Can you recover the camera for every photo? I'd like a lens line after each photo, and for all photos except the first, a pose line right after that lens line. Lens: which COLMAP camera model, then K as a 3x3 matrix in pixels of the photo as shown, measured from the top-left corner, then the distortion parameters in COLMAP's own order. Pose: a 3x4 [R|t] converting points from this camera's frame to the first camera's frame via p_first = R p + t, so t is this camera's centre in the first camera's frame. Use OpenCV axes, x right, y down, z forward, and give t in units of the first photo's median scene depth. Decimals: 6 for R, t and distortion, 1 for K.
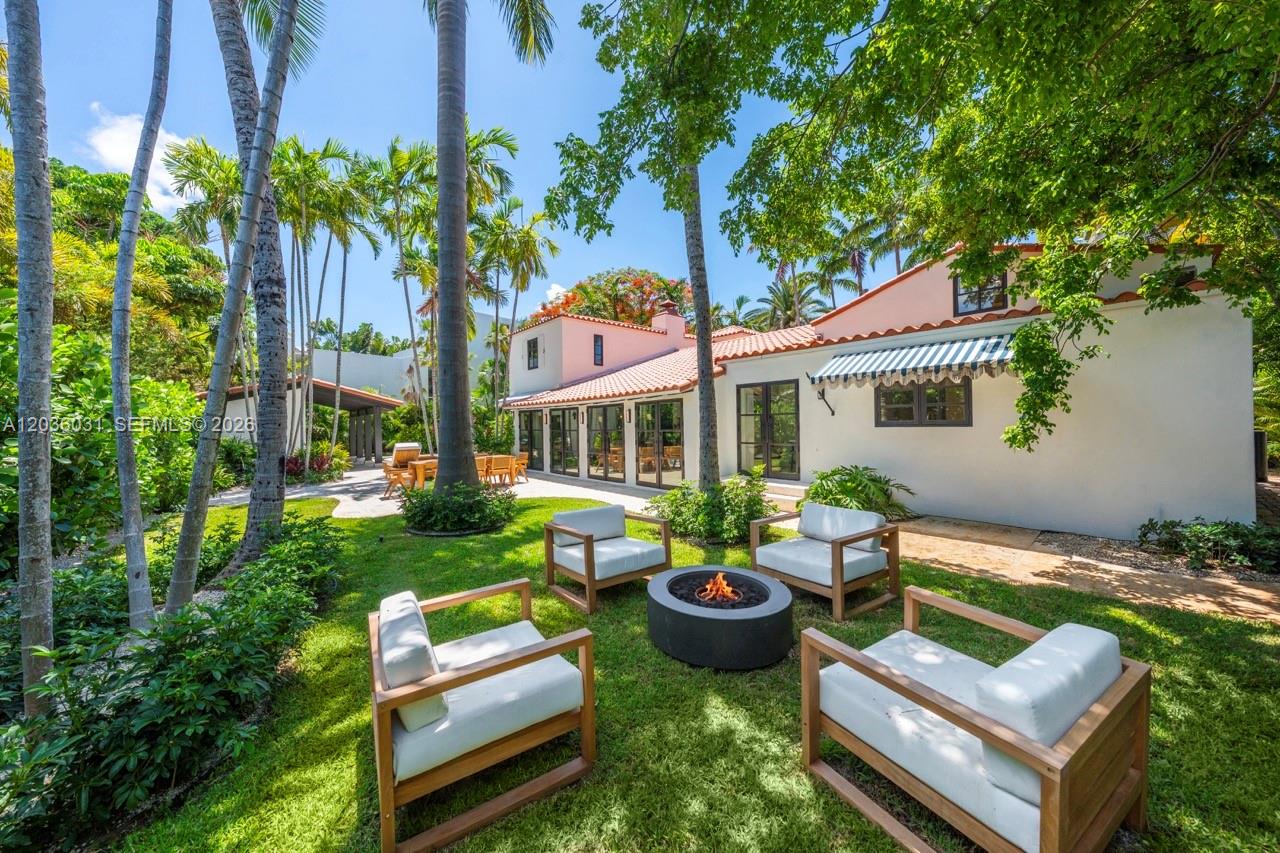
lens RADIAL K [[447.3, 0, 638.4], [0, 447.3, 426.9], [0, 0, 1]] dist [-0.000318, 0.000000]
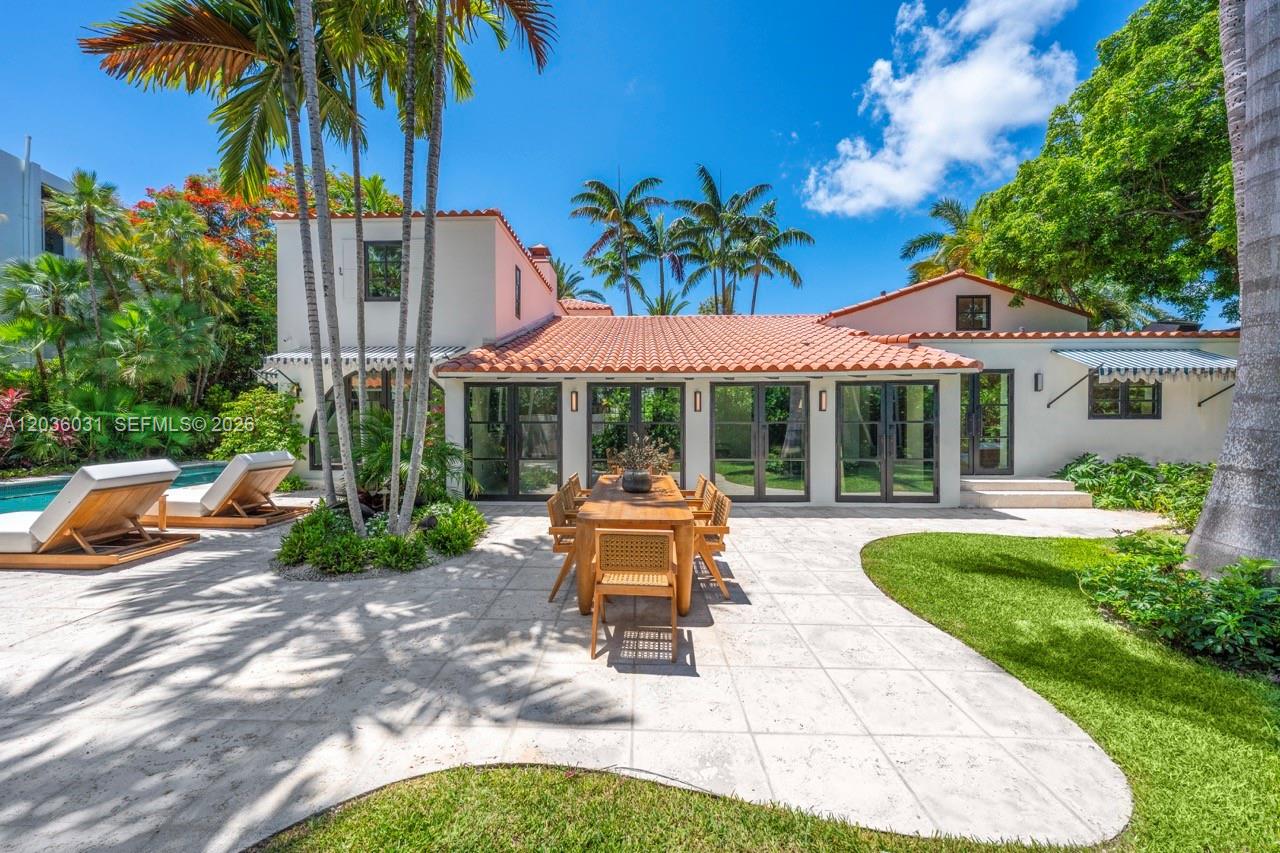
lens RADIAL K [[454.8, 0, 639.9], [0, 454.8, 431.6], [0, 0, 1]] dist [0.003704, 0.000127]
pose [[0.662083, -0.005270, 0.749412, -0.748966], [-0.003041, 0.999948, 0.009719, 0.015985], [-0.749424, -0.008714, 0.662032, 0.796024]]
